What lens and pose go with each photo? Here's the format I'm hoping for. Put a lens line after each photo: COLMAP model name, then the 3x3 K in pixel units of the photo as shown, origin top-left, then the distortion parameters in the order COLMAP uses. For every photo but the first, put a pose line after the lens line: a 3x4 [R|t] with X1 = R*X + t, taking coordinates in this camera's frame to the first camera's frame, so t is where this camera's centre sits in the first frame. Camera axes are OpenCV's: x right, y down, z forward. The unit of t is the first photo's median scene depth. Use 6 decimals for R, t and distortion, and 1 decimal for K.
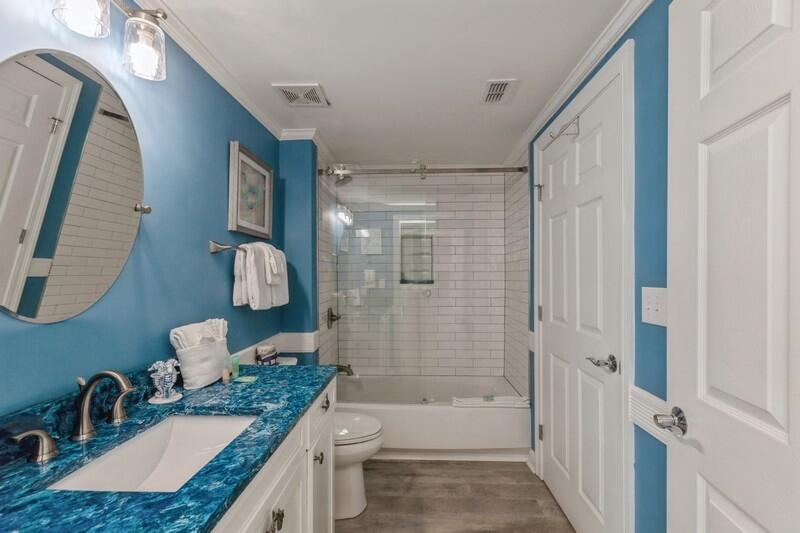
lens RADIAL K [[363.4, 0, 401.1], [0, 363.4, 274.6], [0, 0, 1]] dist [0.002864, -0.000689]
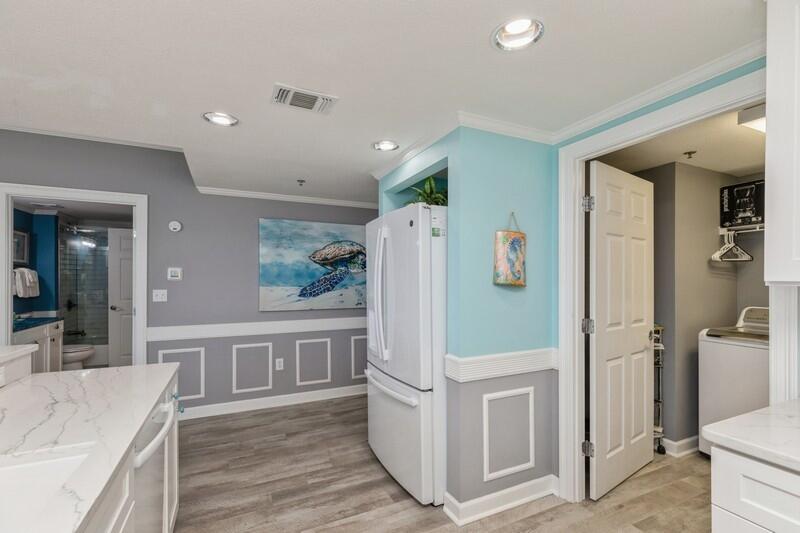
lens RADIAL K [[363.4, 0, 402.6], [0, 363.4, 278.4], [0, 0, 1]] dist [0.002864, -0.000689]
pose [[0.882797, 0.001924, 0.469750, 0.564308], [-0.002079, 0.999998, -0.000190, -0.025899], [-0.469750, -0.000809, 0.882799, -1.875610]]
